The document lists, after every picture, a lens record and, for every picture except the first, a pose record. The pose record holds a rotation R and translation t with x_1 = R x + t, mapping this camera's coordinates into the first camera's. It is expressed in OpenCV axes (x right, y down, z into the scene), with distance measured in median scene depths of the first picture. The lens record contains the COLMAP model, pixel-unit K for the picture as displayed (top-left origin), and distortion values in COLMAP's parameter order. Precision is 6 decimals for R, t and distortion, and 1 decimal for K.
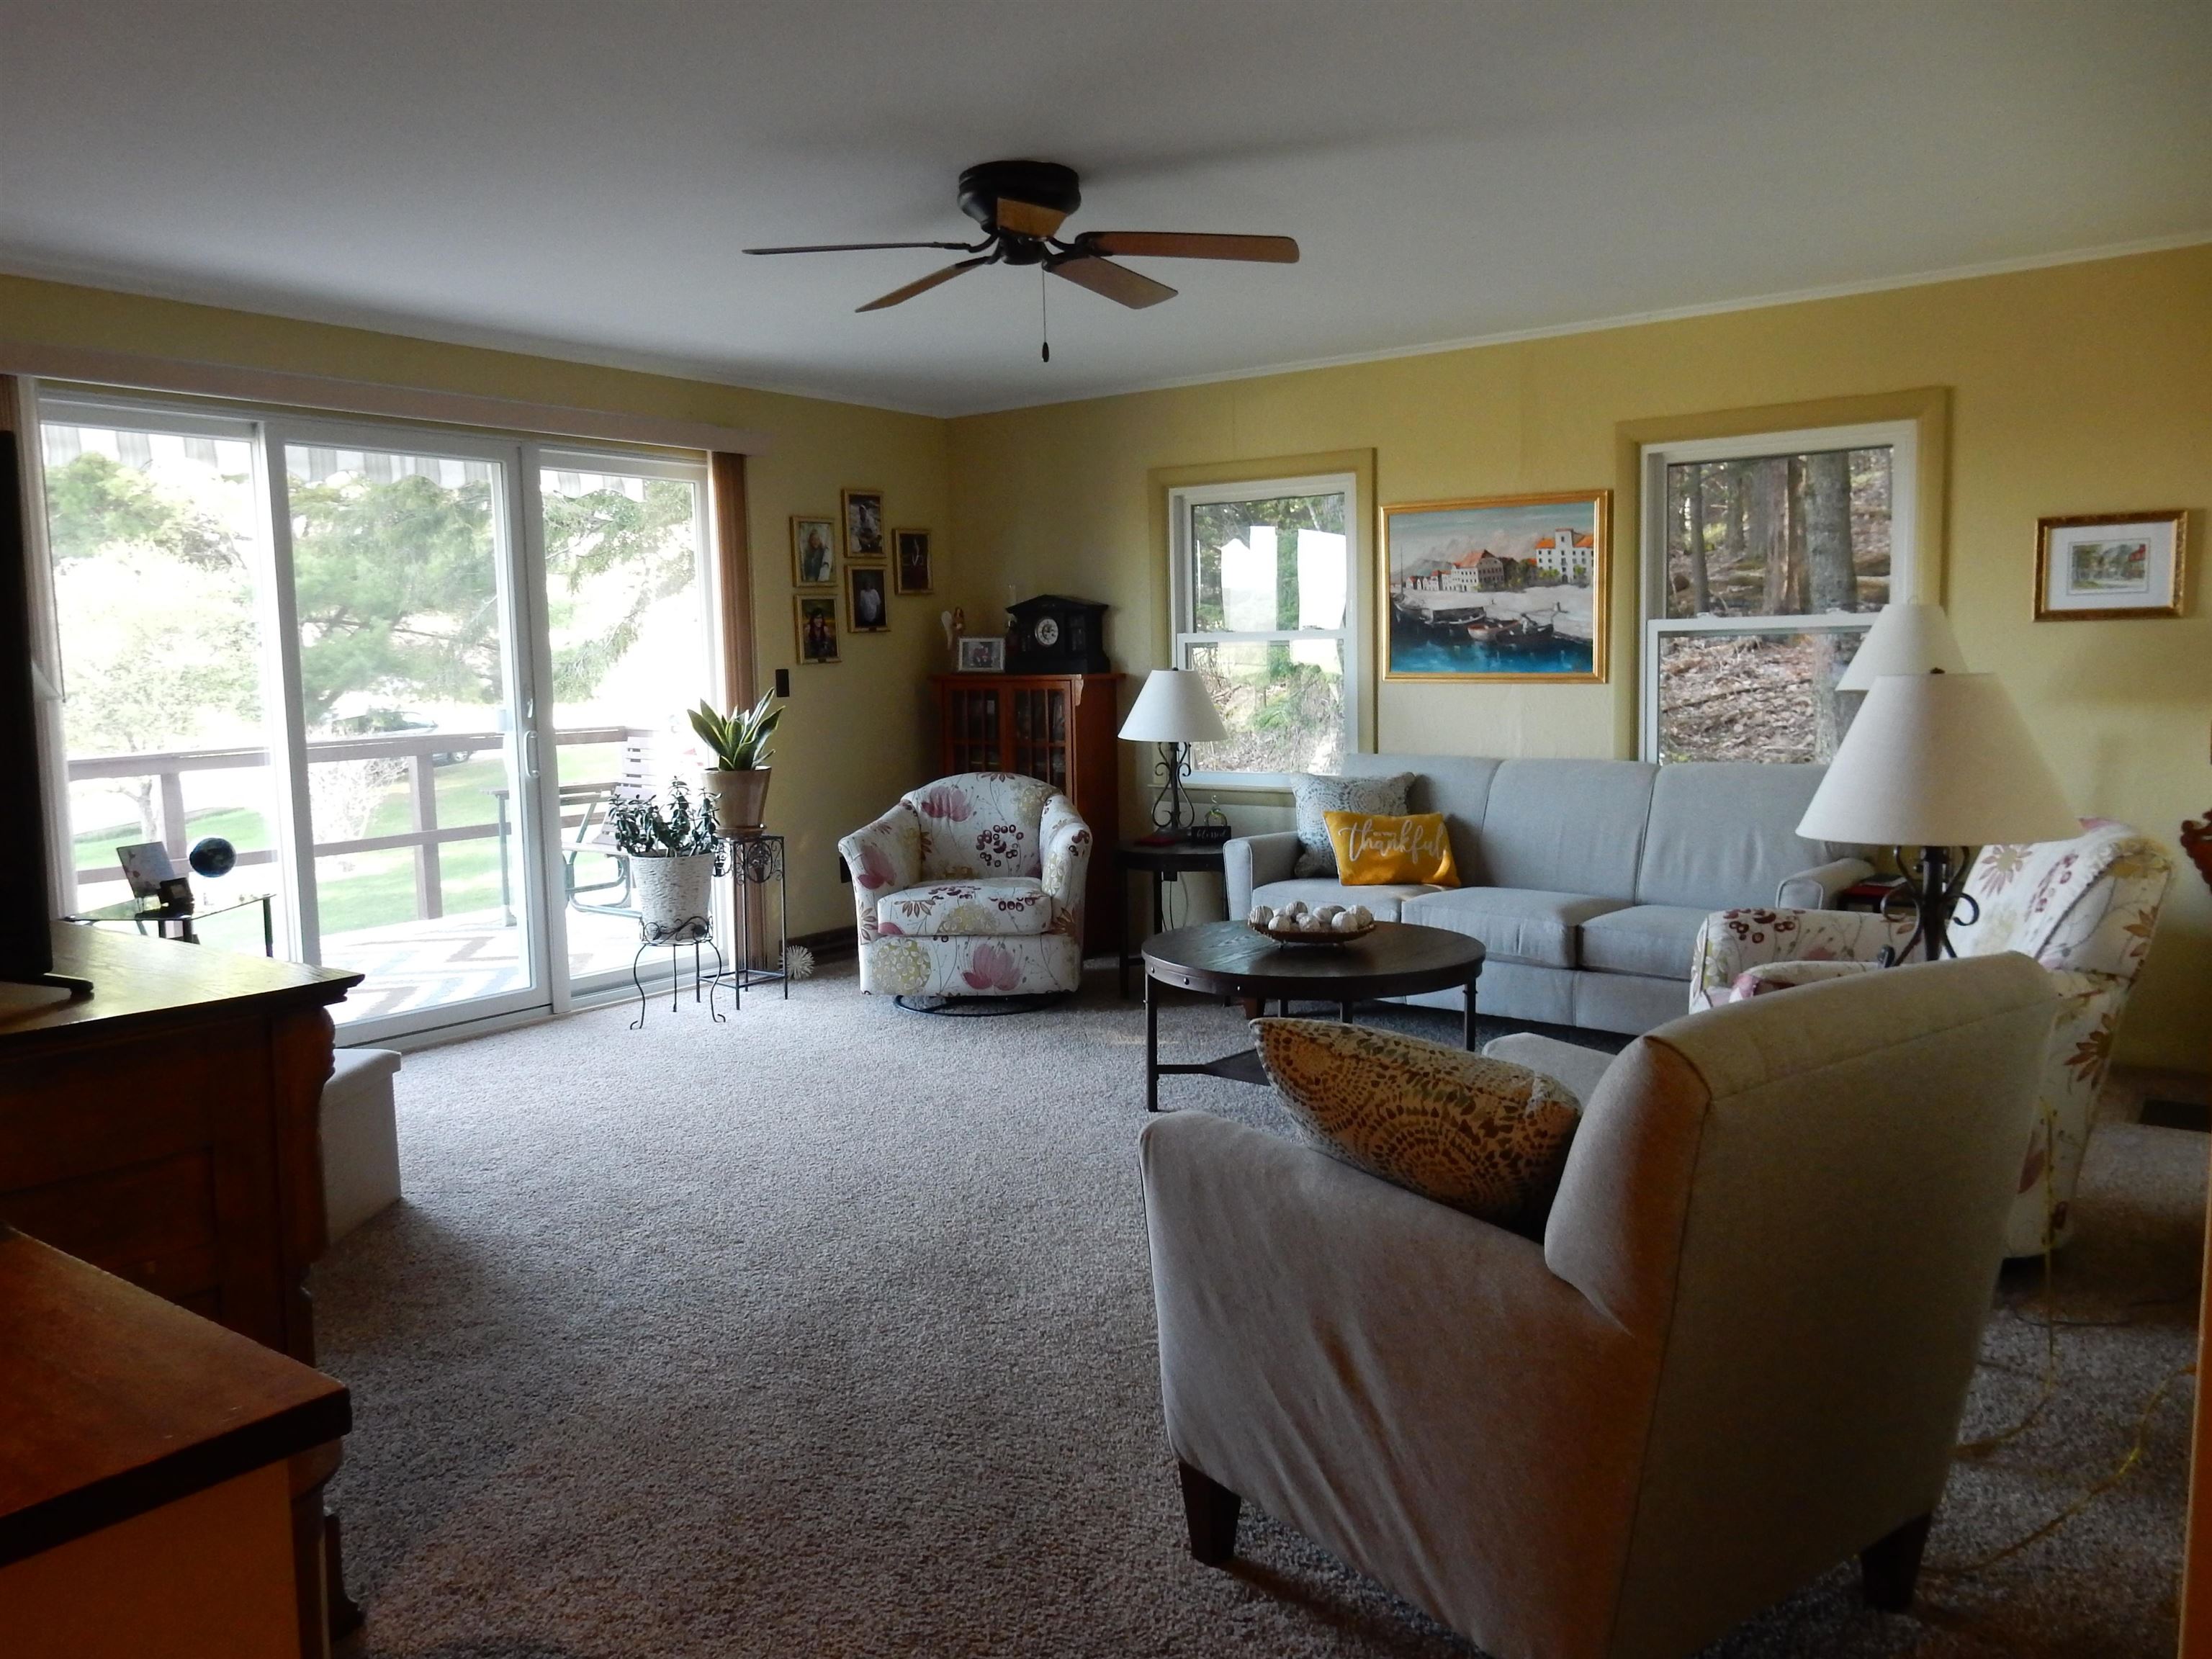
lens RADIAL K [[1632.1, 0, 1092.6], [0, 1632.1, 832.5], [0, 0, 1]] dist [-0.002257, -0.000948]
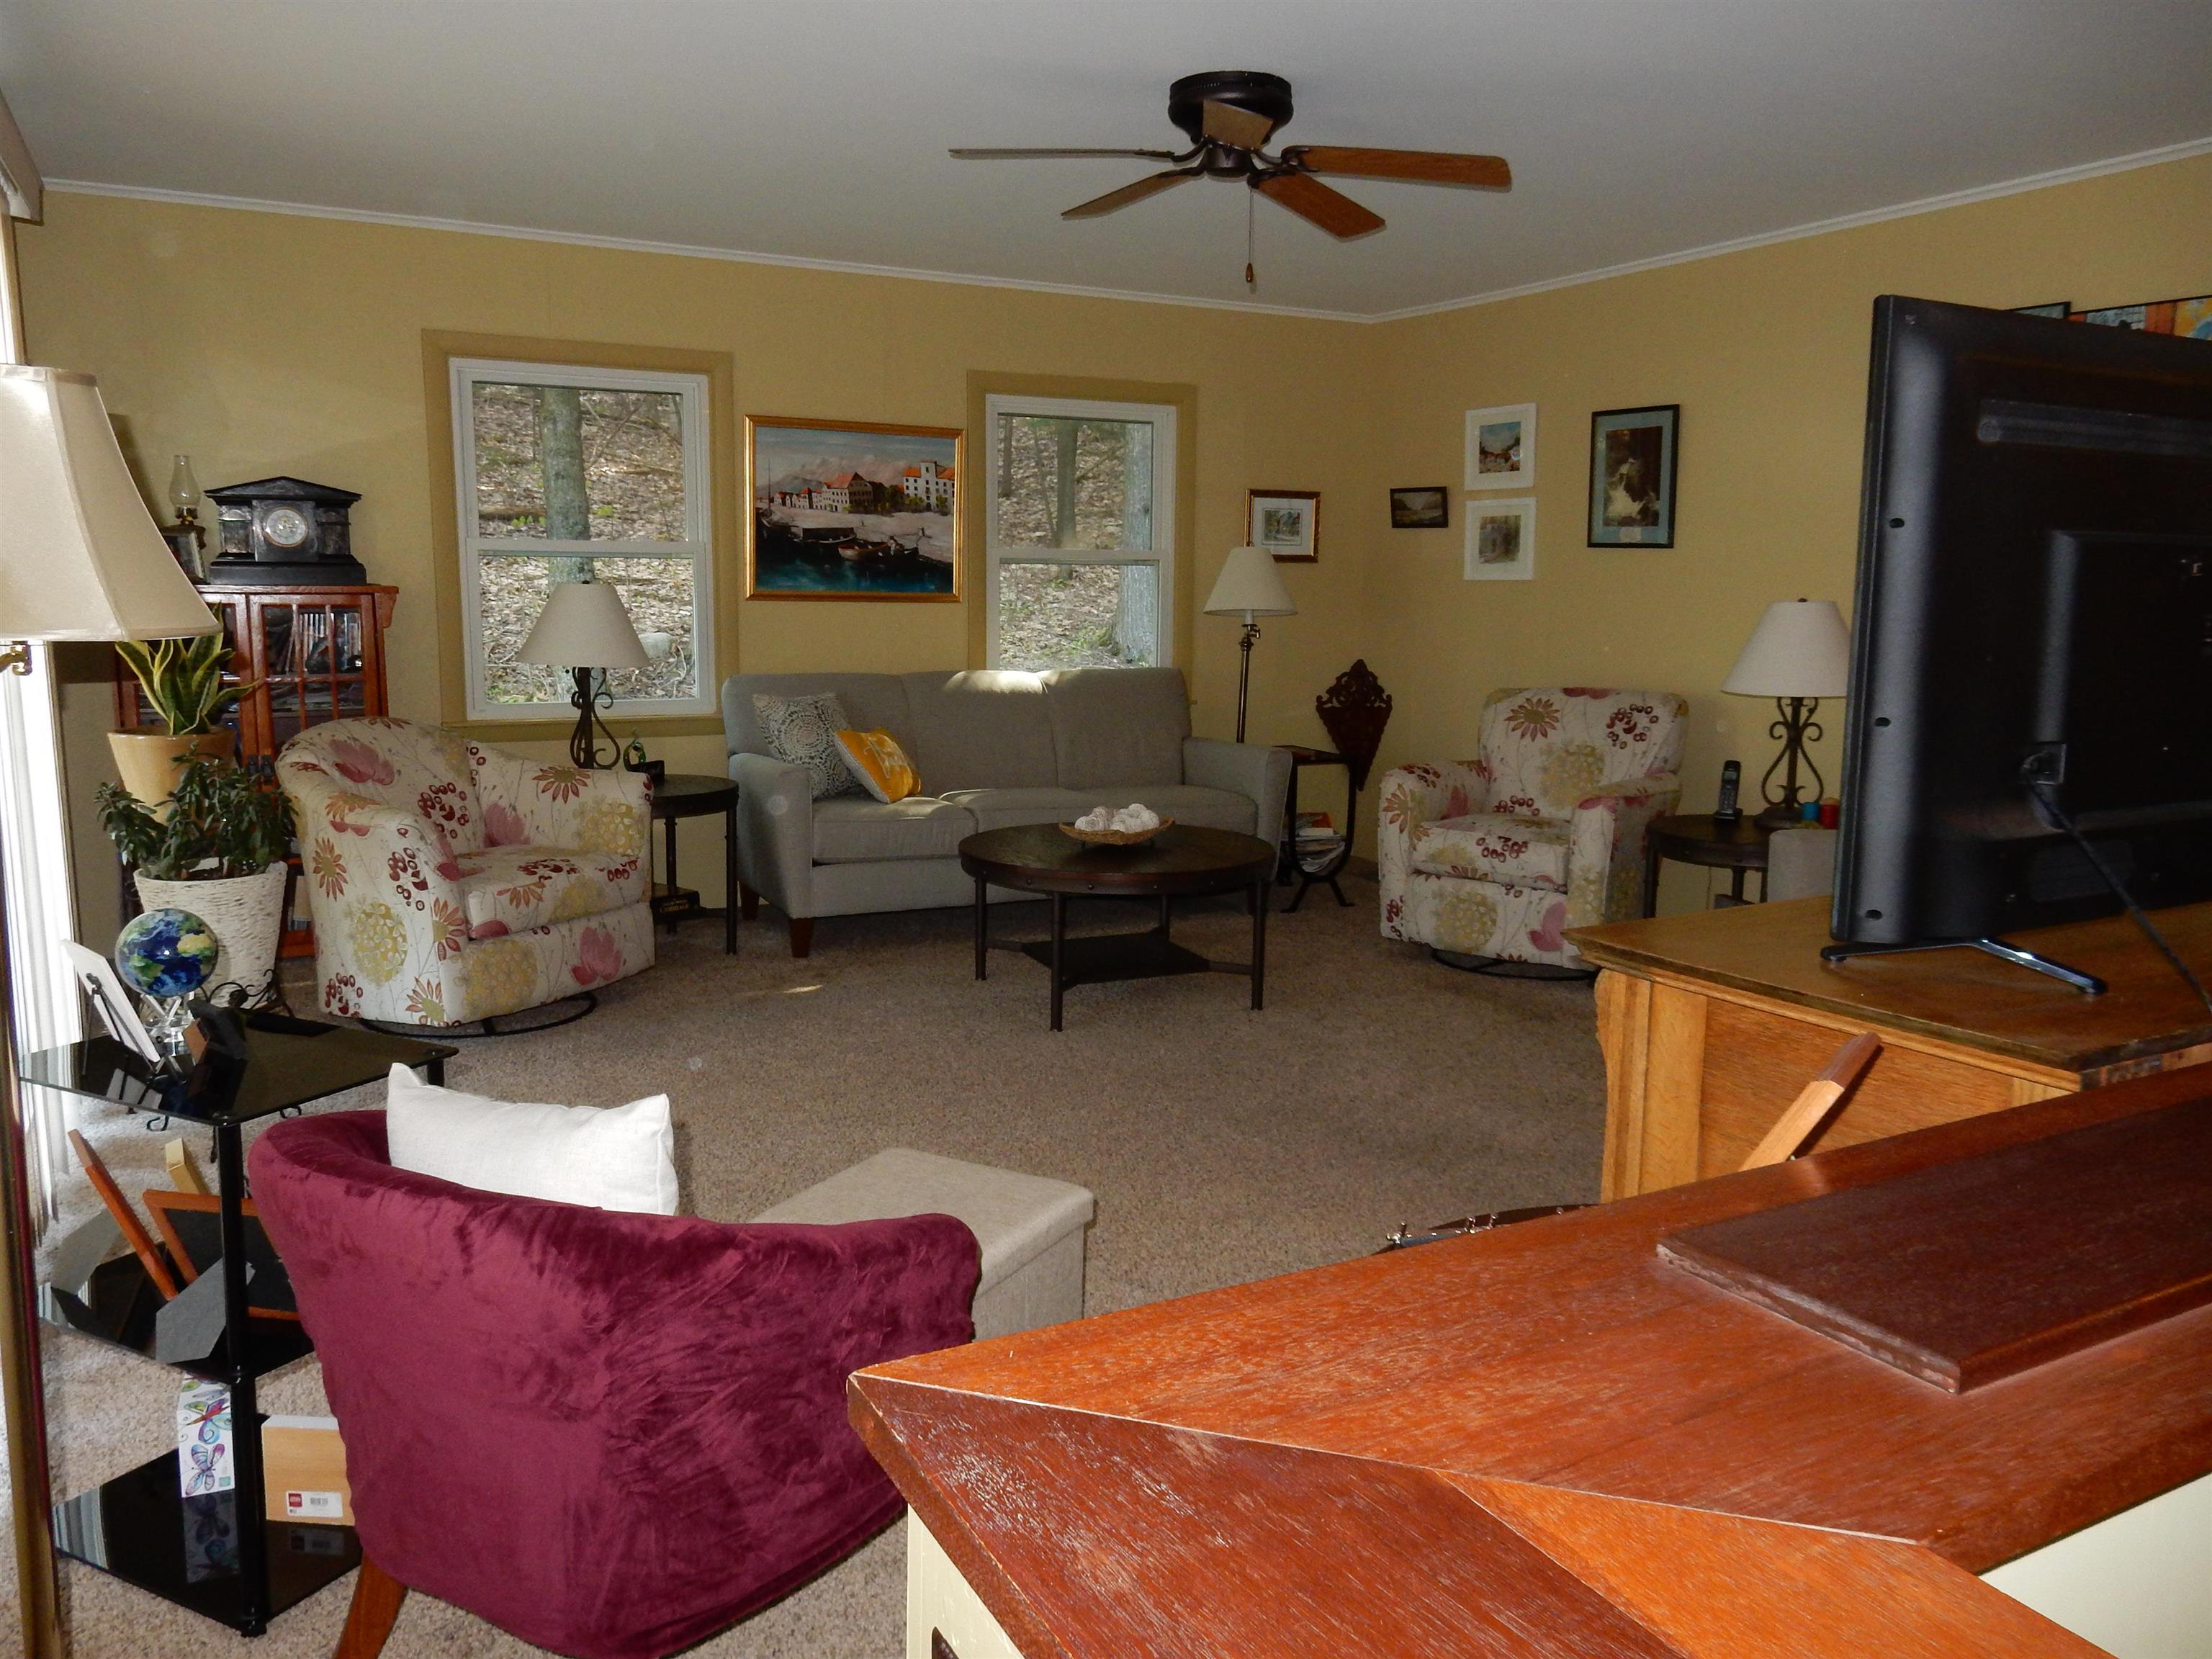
lens RADIAL K [[1660.3, 0, 1071.4], [0, 1660.3, 837.8], [0, 0, 1]] dist [-0.005867, 0.000145]
pose [[0.421213, -0.120502, 0.898921, -0.685015], [0.076015, 0.992338, 0.097406, -0.035626], [-0.903771, 0.027303, 0.427145, 0.437186]]
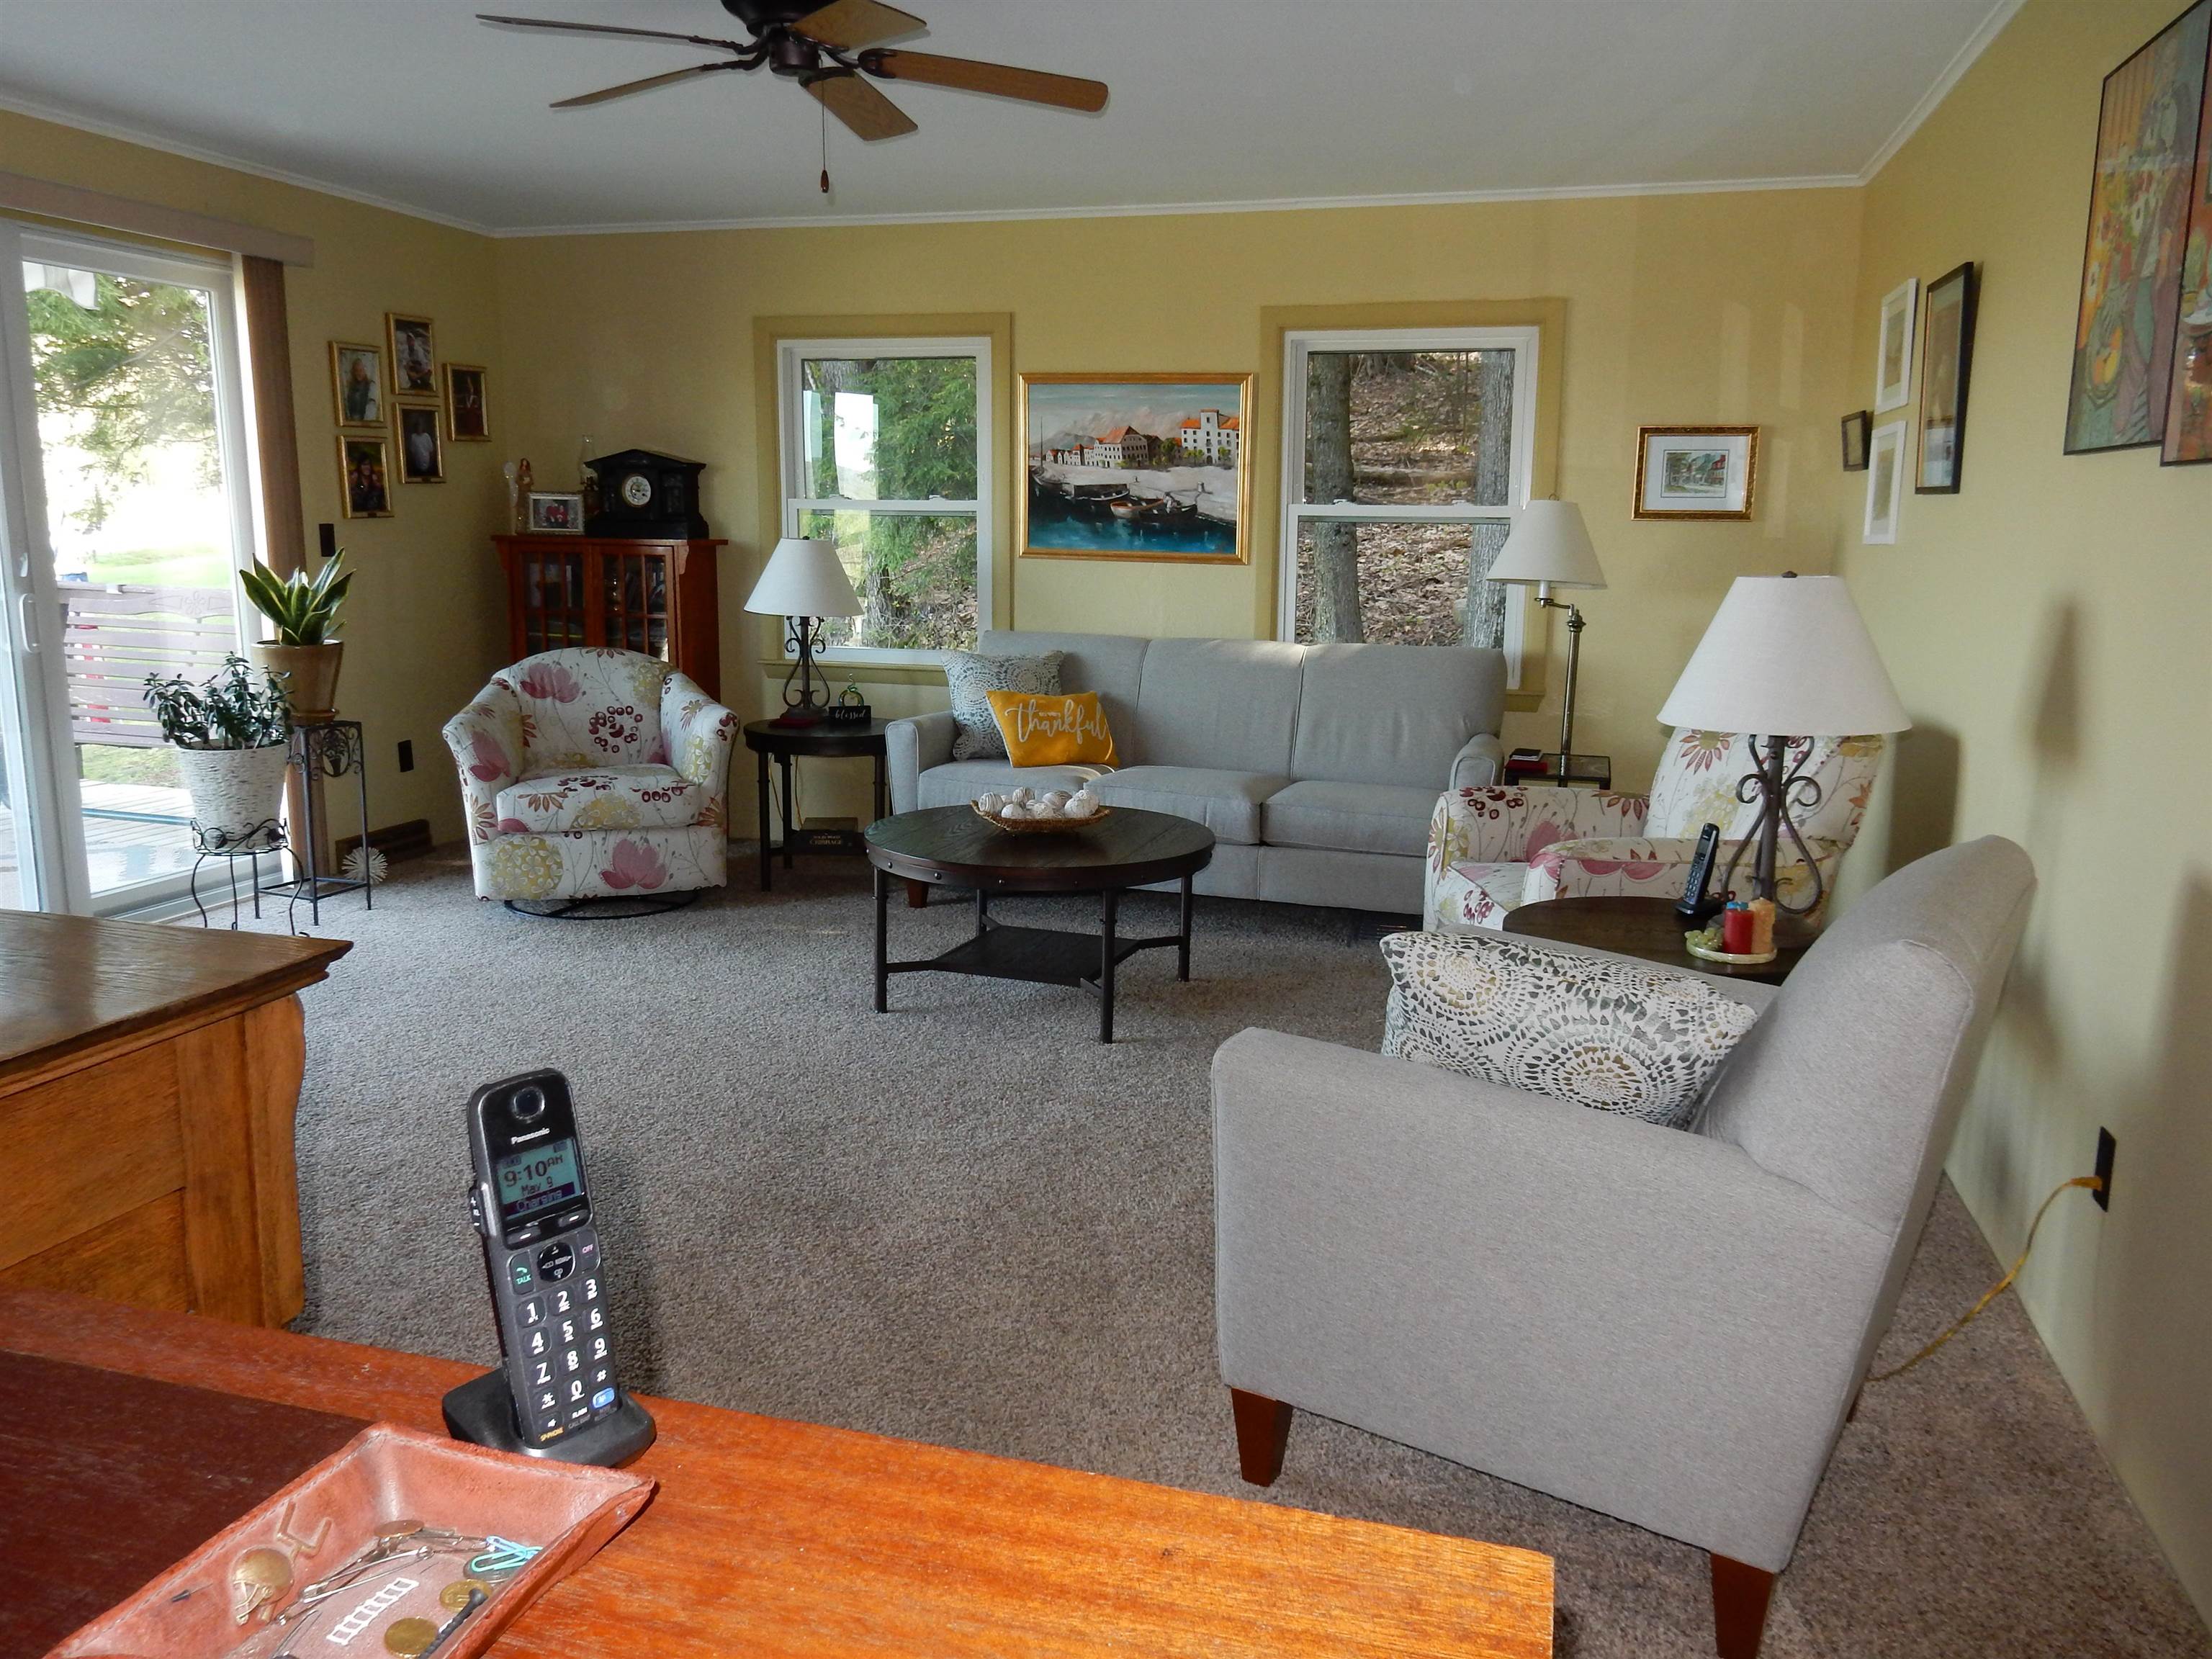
lens RADIAL K [[1632.1, 0, 1092.6], [0, 1632.1, 832.5], [0, 0, 1]] dist [-0.002257, -0.000948]
pose [[0.934578, -0.035261, 0.354006, -0.143396], [0.005984, 0.996493, 0.083460, -0.009486], [-0.355707, -0.075881, 0.931512, 0.062062]]
